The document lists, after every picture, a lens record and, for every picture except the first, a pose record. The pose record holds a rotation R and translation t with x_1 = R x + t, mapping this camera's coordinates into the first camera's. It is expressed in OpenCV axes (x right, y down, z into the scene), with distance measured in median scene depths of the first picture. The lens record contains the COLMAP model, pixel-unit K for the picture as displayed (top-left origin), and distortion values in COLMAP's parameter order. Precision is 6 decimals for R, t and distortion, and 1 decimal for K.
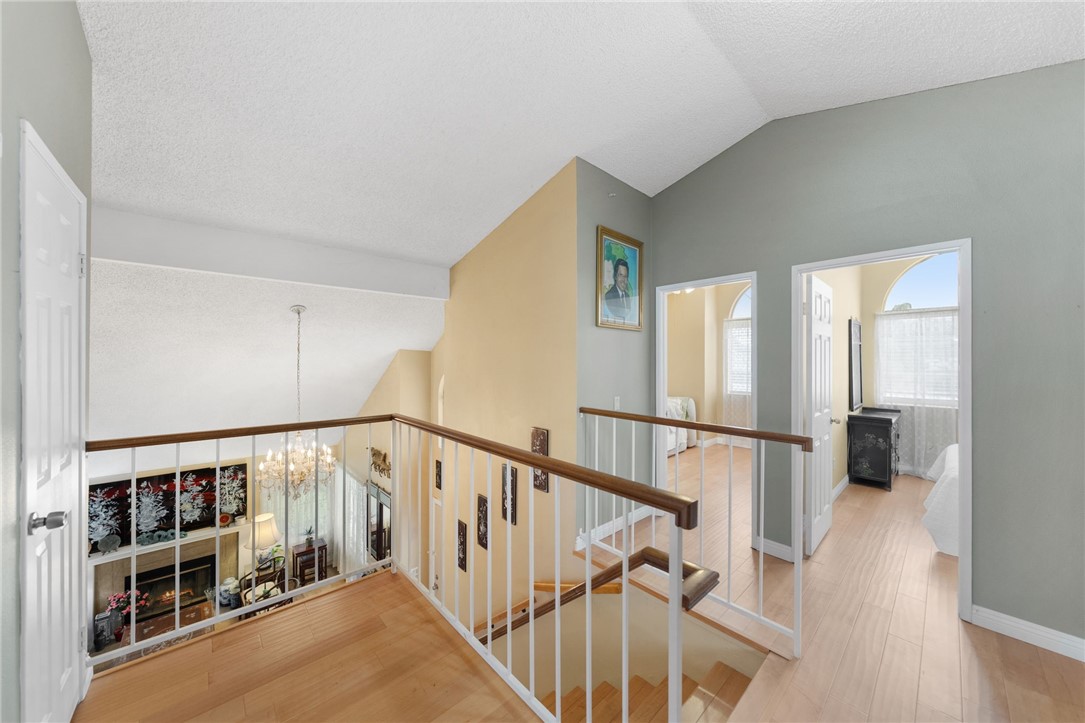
lens RADIAL K [[369.6, 0, 546.9], [0, 369.6, 360.3], [0, 0, 1]] dist [-0.007613, 0.000618]
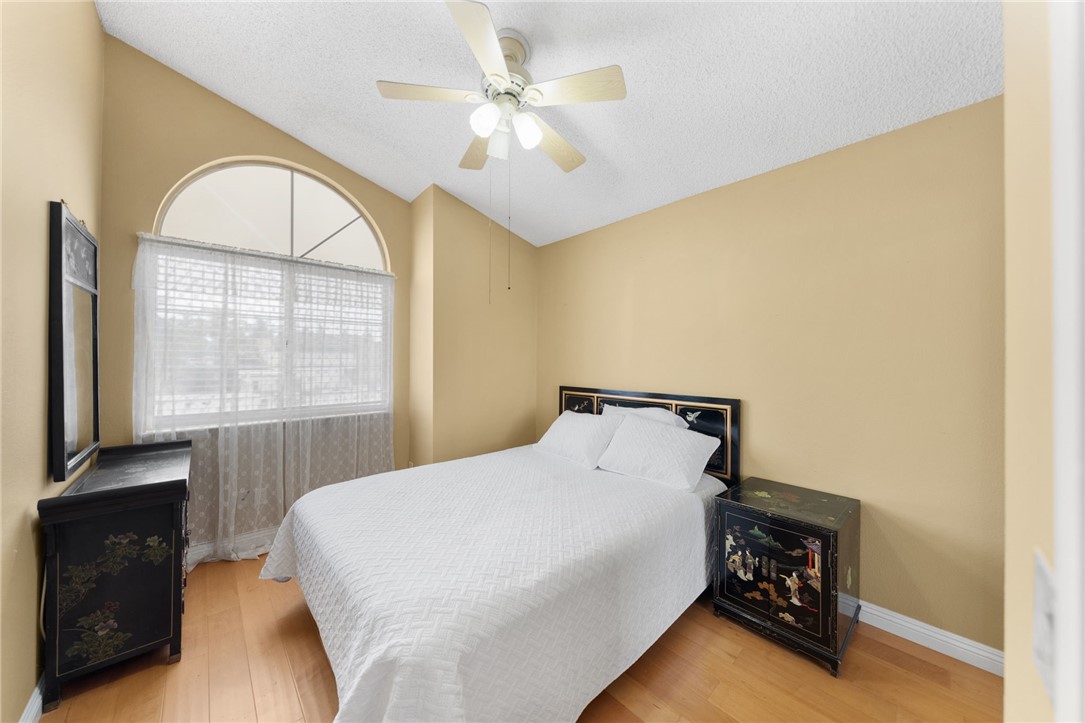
lens RADIAL K [[369.6, 0, 546.9], [0, 369.6, 360.7], [0, 0, 1]] dist [-0.007613, 0.000618]
pose [[-0.008015, 0.006648, 0.999946, 0.477843], [-0.004840, 0.999966, -0.006687, 0.029878], [-0.999956, -0.004894, -0.007983, 0.541564]]
